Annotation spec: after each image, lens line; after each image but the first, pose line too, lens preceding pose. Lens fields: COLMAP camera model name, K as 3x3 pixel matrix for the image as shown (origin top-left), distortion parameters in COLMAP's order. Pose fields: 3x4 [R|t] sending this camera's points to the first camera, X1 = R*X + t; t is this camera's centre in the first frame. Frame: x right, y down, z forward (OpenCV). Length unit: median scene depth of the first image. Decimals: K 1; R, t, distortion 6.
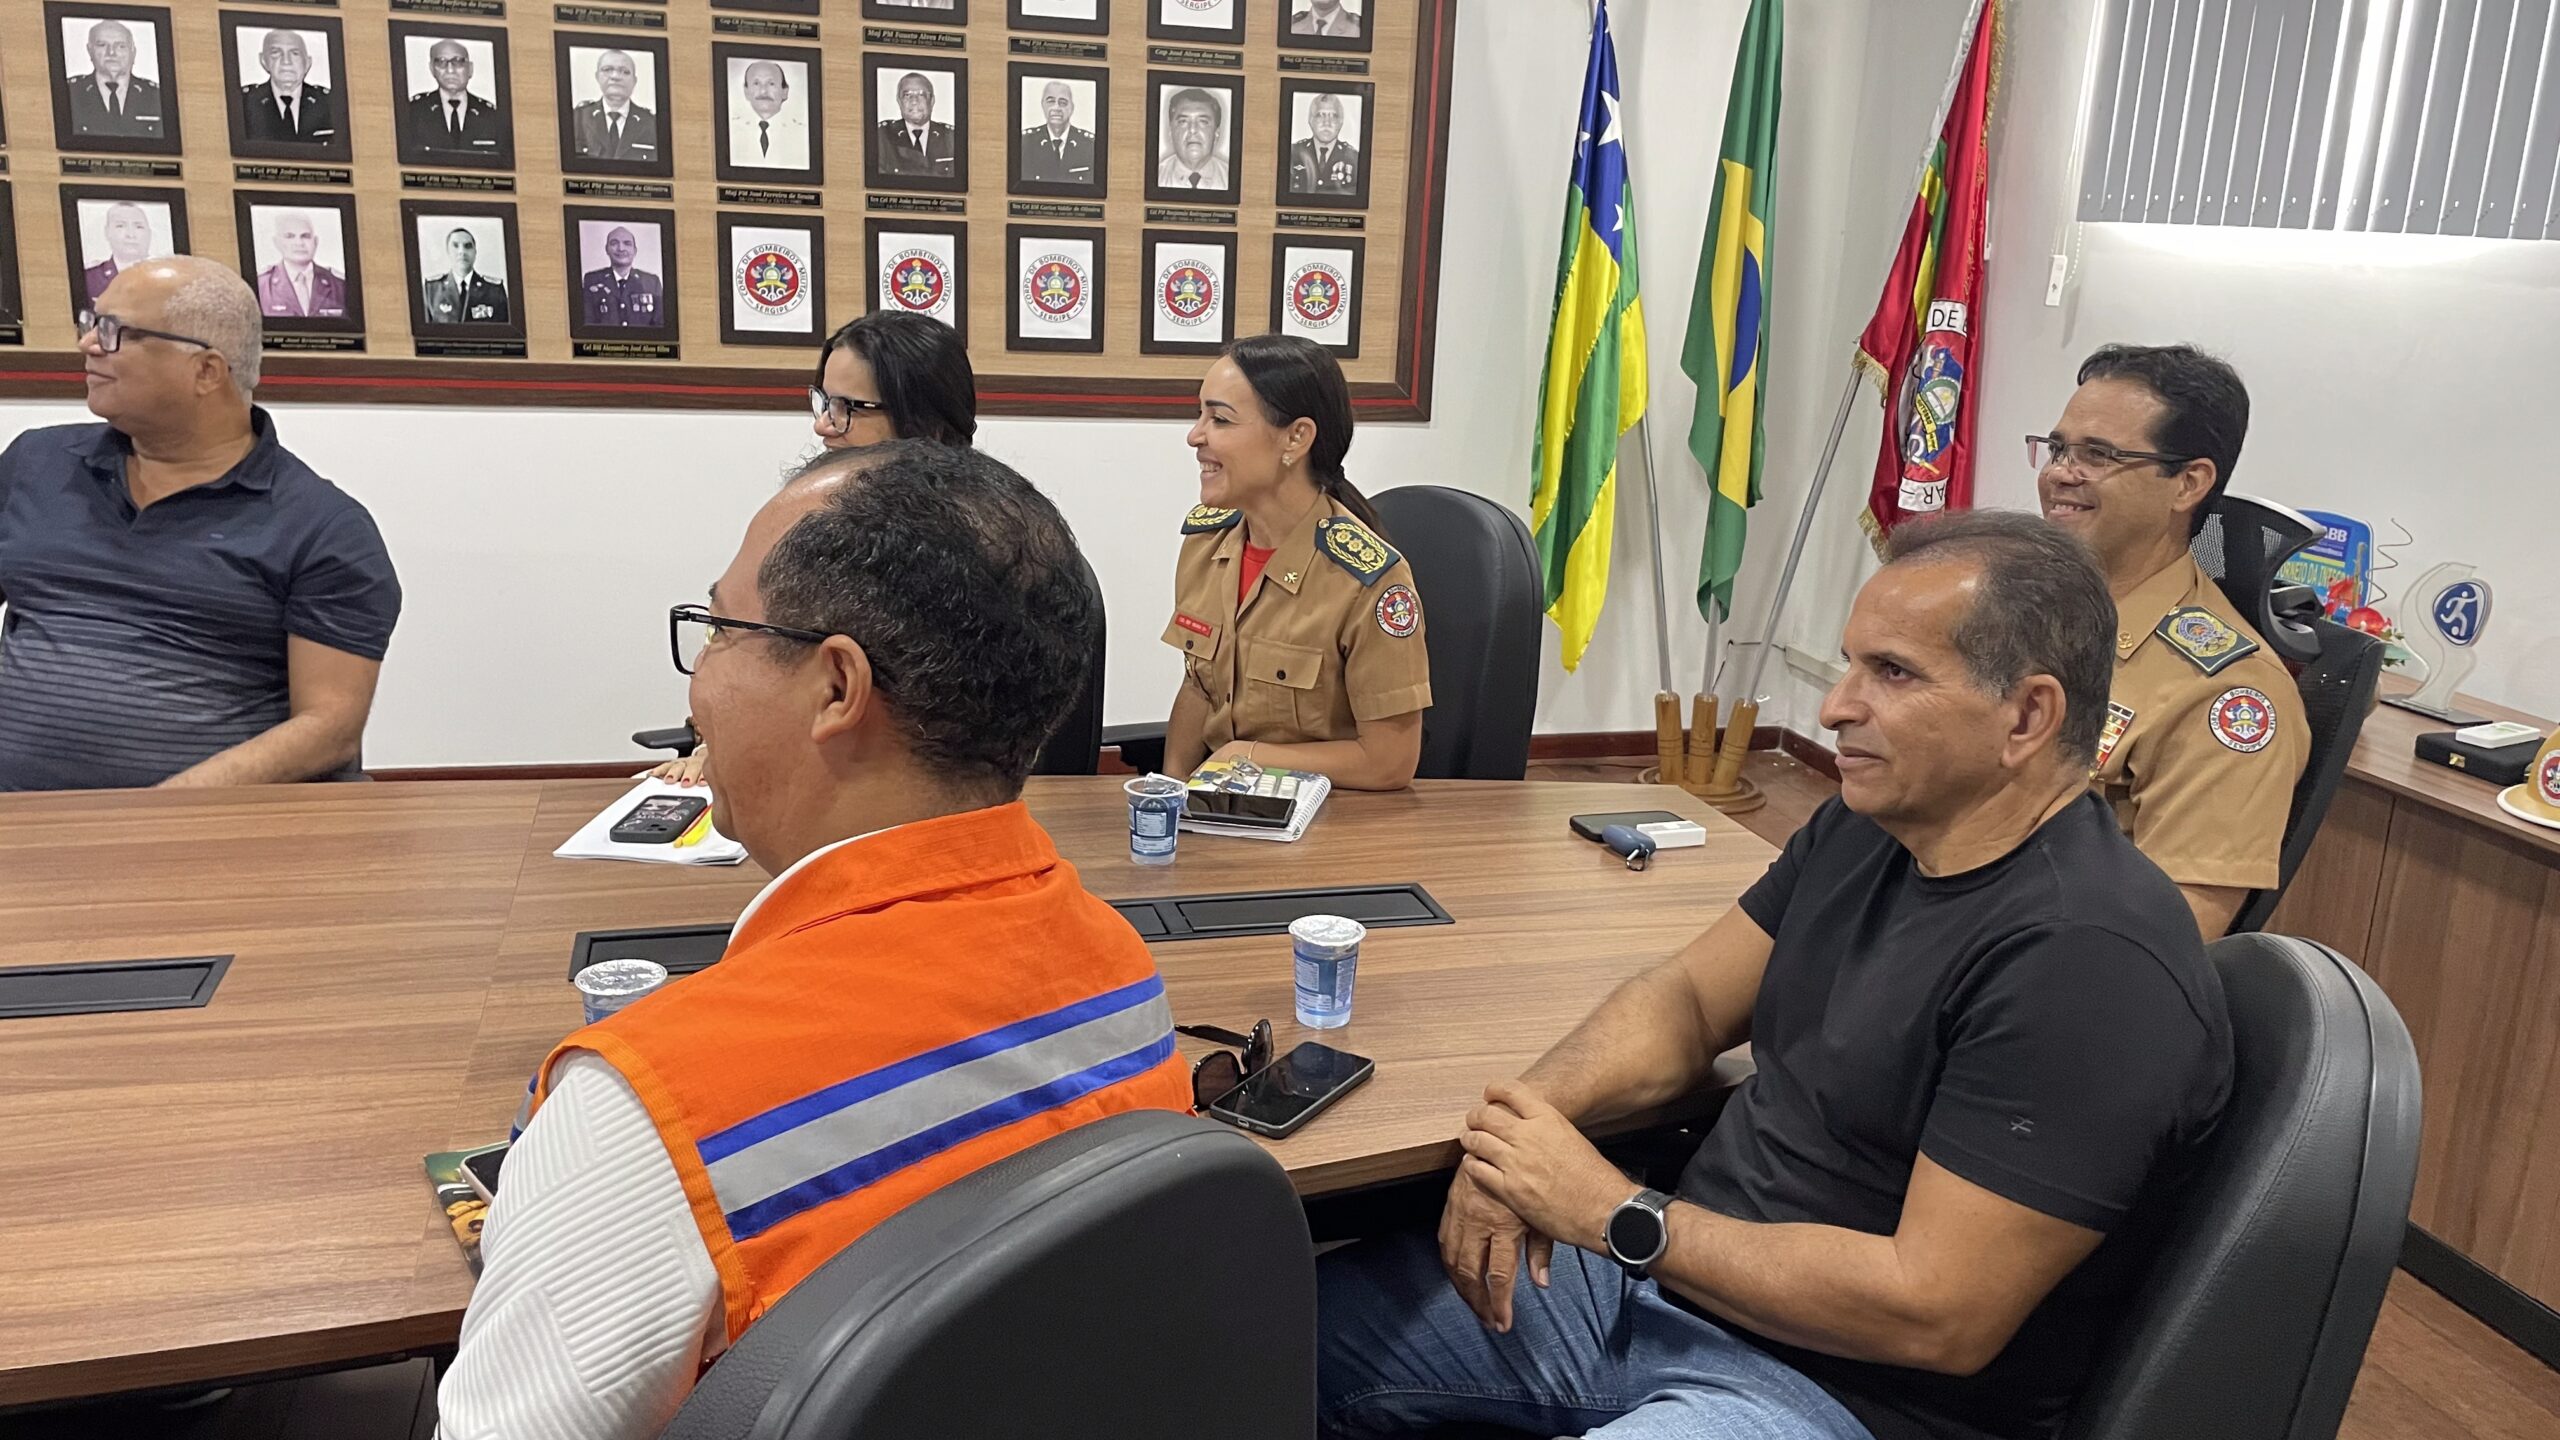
lens RADIAL K [[1928.8, 0, 1283.3], [0, 1928.8, 731.5], [0, 0, 1]] dist [0.081245, -0.114926]
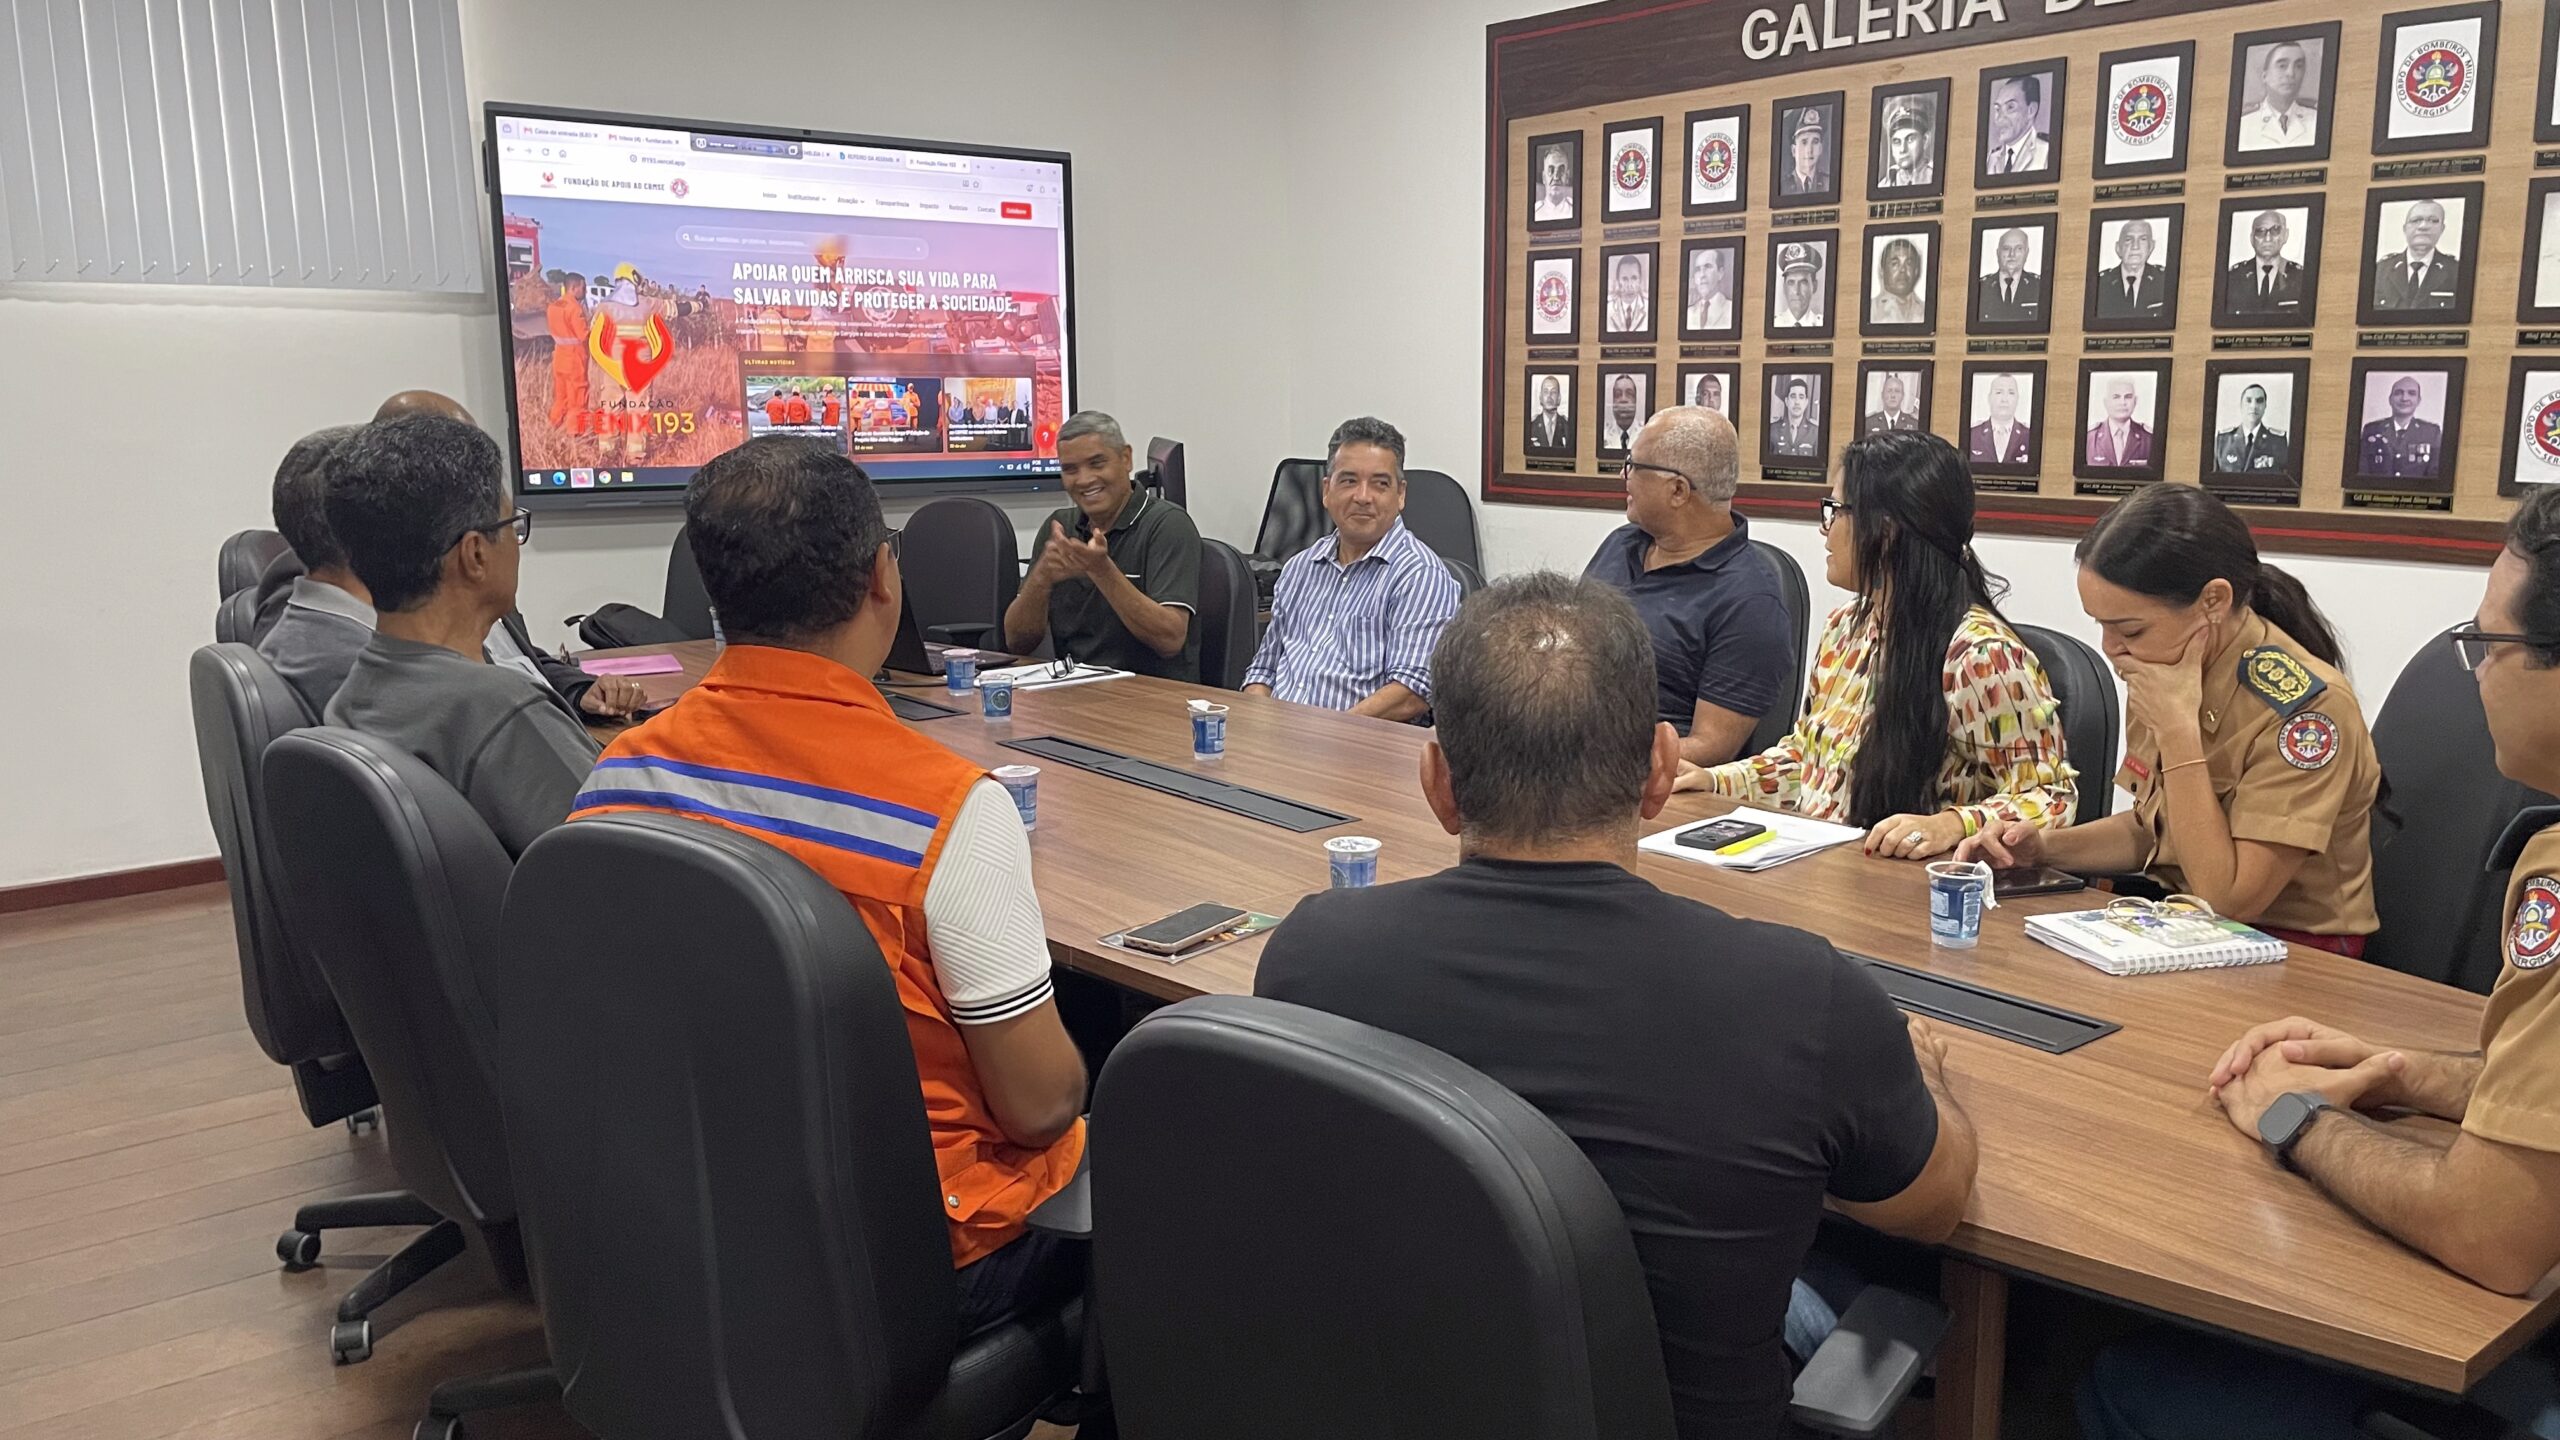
lens RADIAL K [[1928.8, 0, 1291.2], [0, 1928.8, 740.5], [0, 0, 1]] dist [0.081245, -0.114926]
pose [[0.374535, 0.135576, -0.917247, 0.377487], [-0.209549, 0.976035, 0.058701, -0.020946], [0.903224, 0.170223, 0.393969, 0.139131]]
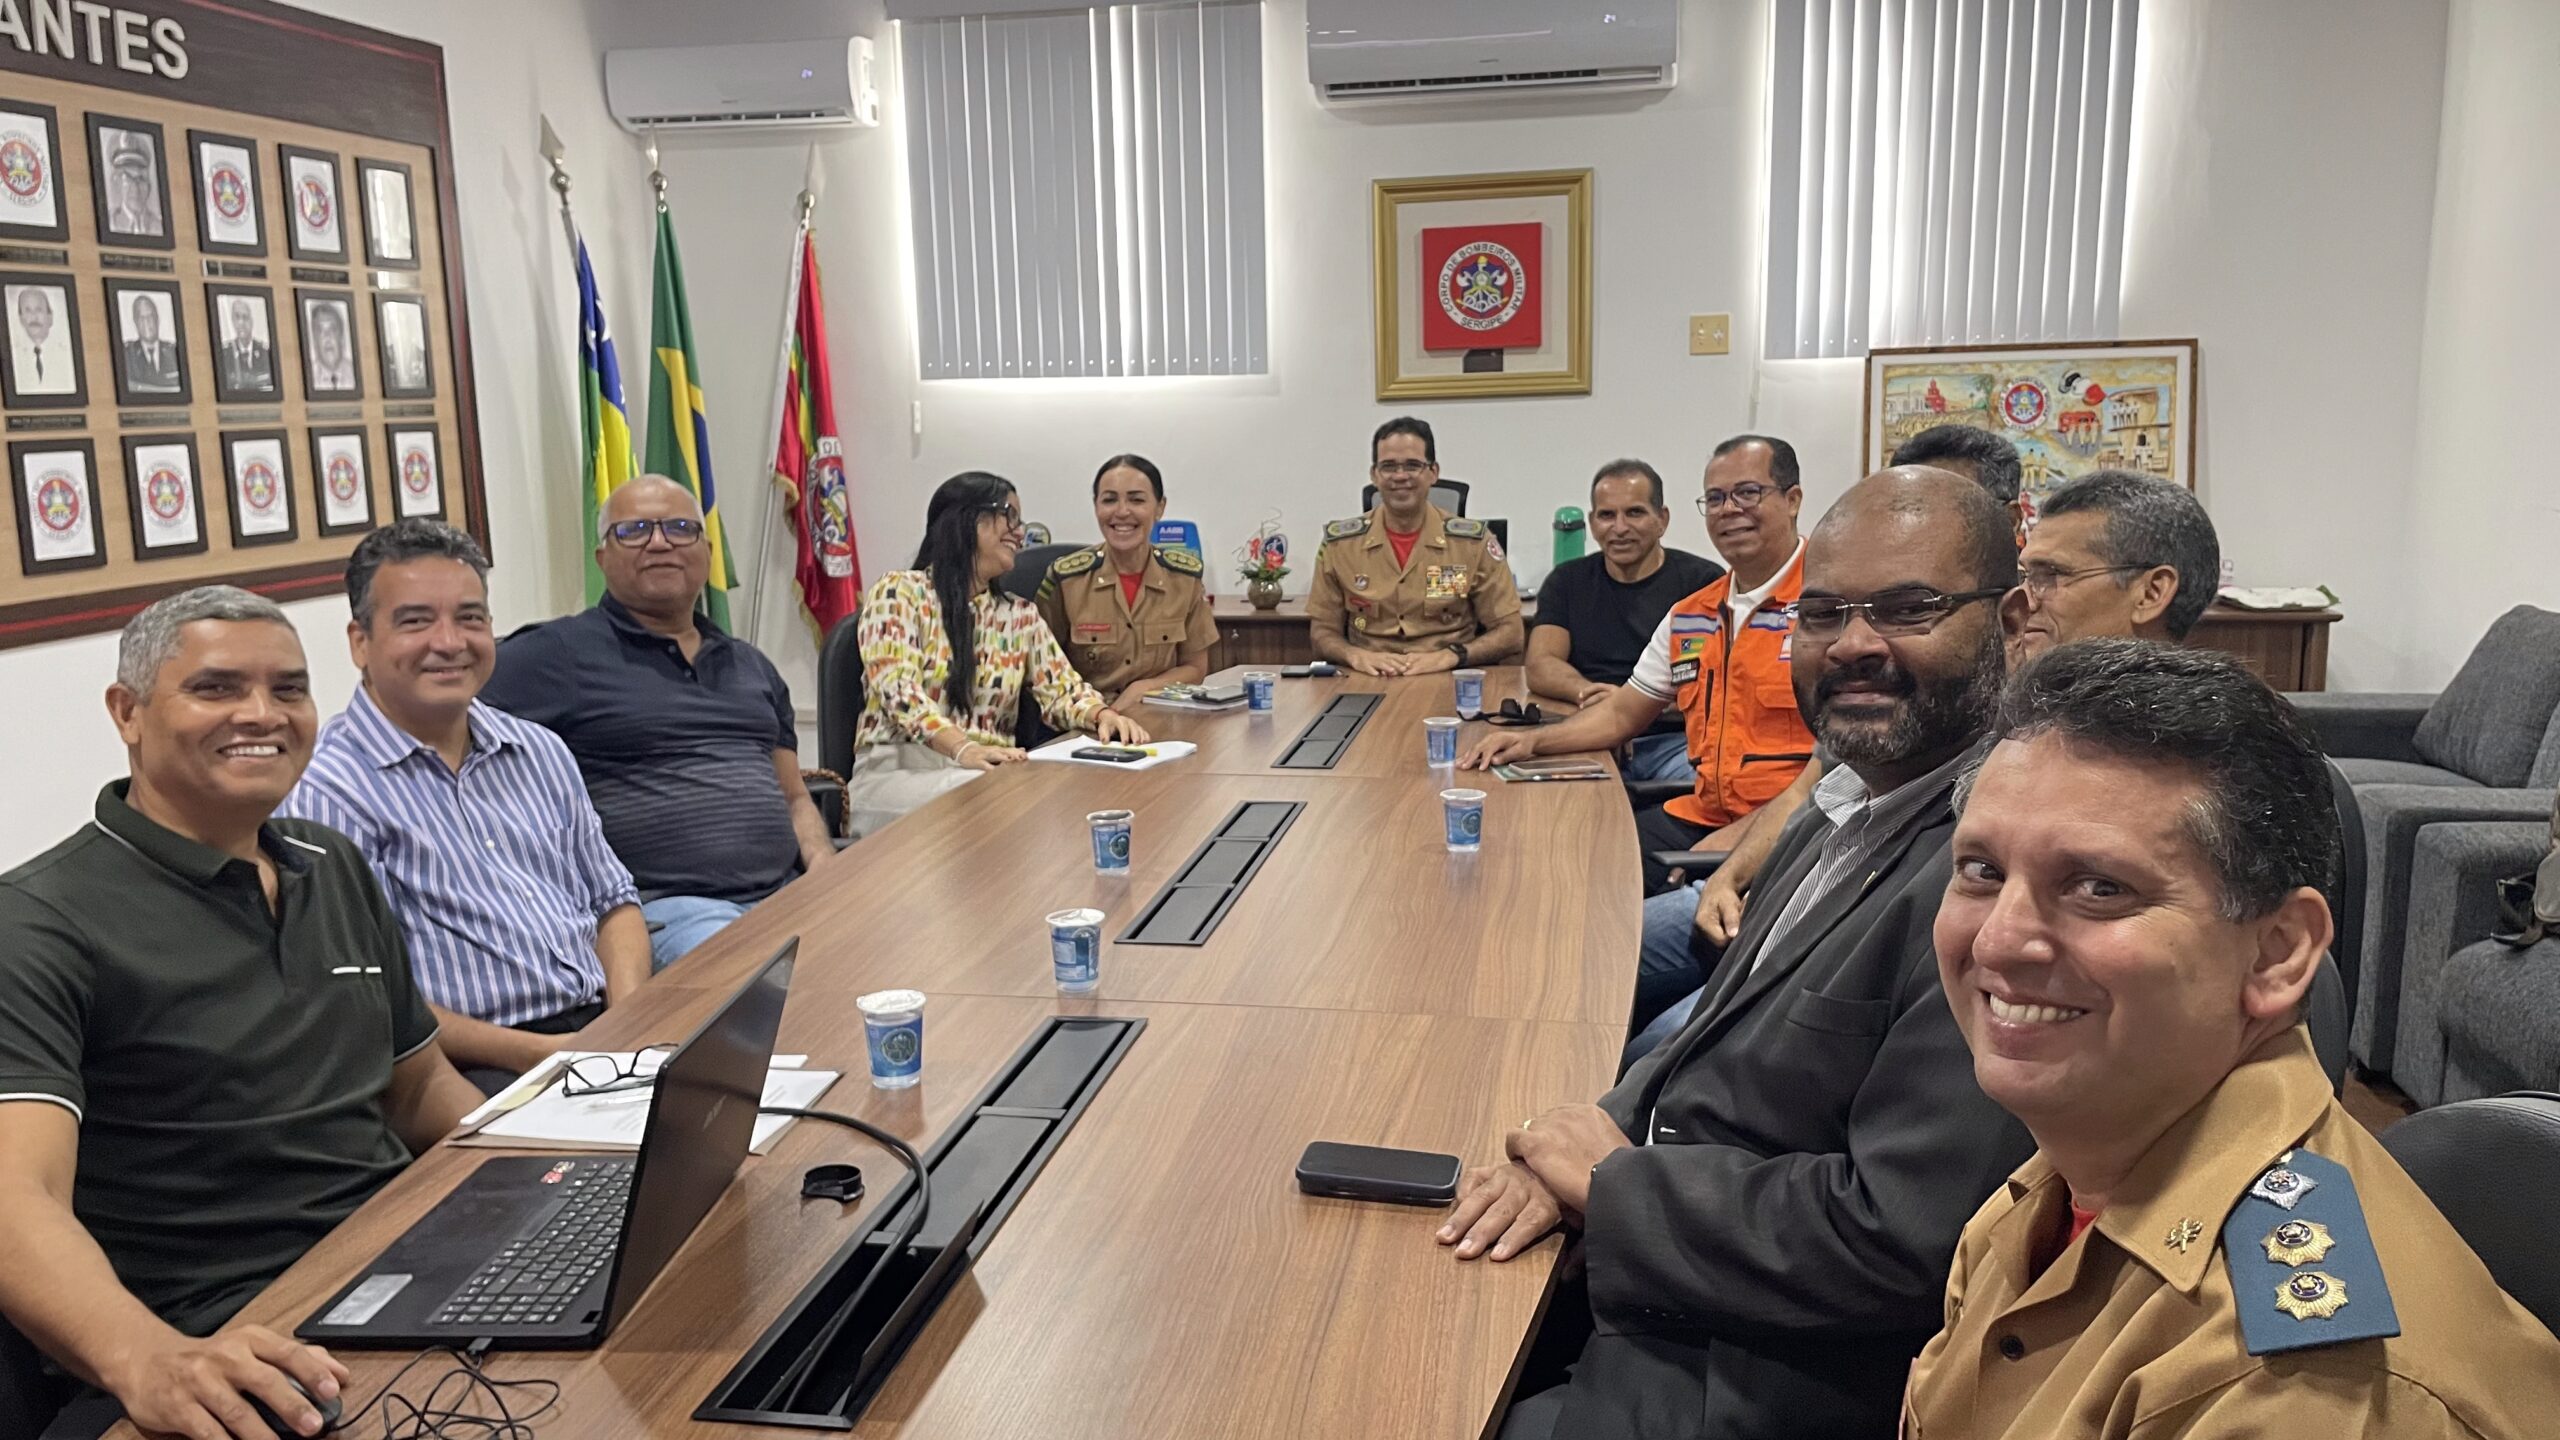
lens RADIAL K [[1928.8, 0, 1279.9], [0, 1928.8, 737.6], [0, 0, 1]] dist [0.081245, -0.114926]
pose [[0.435296, -0.213026, 0.874721, -0.902278], [0.275692, 0.956466, 0.095739, -0.048602], [-0.857036, 0.199479, 0.475076, 0.040978]]
